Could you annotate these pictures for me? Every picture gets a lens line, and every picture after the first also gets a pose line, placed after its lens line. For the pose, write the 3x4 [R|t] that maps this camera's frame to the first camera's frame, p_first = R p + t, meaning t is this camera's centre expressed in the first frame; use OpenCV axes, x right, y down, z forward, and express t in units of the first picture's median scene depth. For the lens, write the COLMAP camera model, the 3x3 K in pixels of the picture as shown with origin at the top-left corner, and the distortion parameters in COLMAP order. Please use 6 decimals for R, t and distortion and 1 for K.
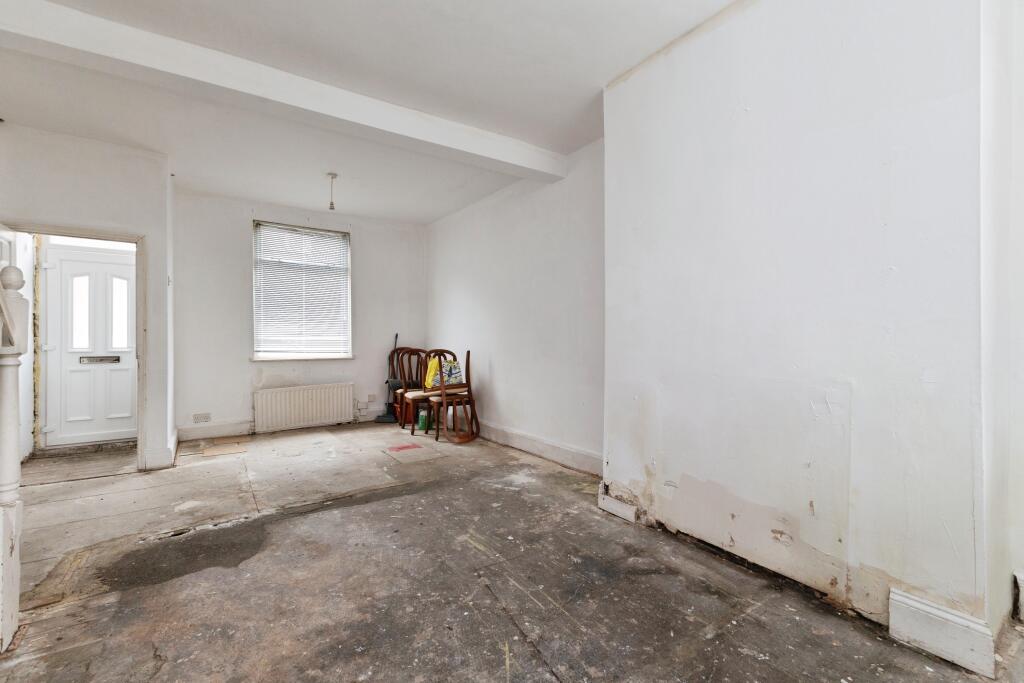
lens RADIAL K [[446.5, 0, 506.3], [0, 446.5, 340.4], [0, 0, 1]] dist [0.009330, -0.001326]
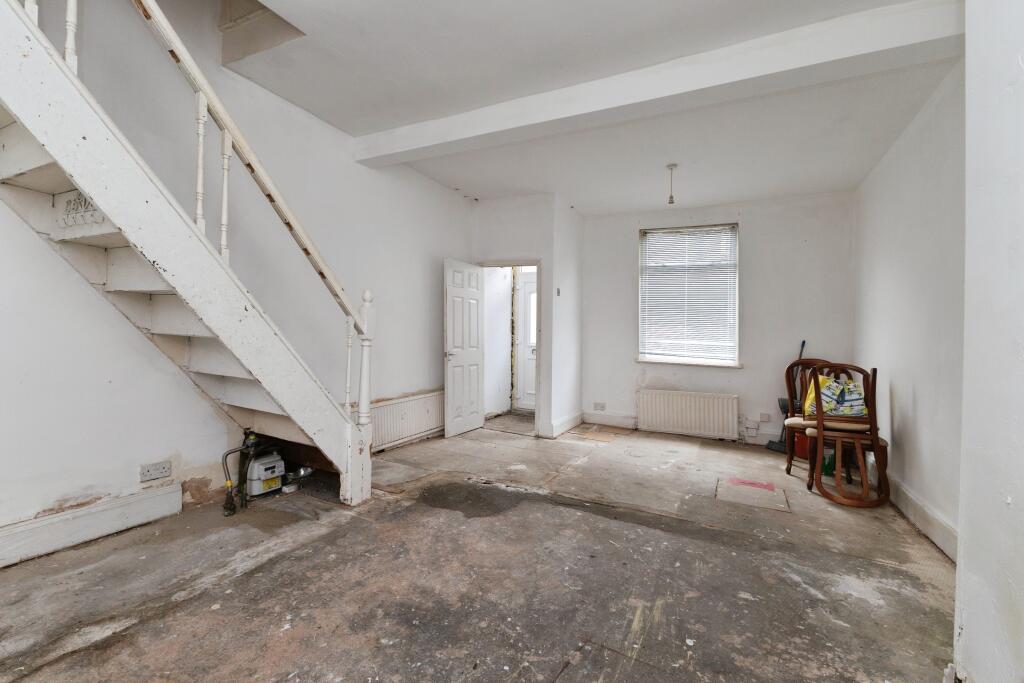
lens RADIAL K [[446.5, 0, 507.0], [0, 446.5, 342.5], [0, 0, 1]] dist [0.009330, -0.001326]
pose [[0.476267, 0.031370, -0.878741, 0.331580], [-0.041611, 0.999048, 0.013112, -0.001013], [0.878316, 0.030320, 0.477118, 0.314396]]
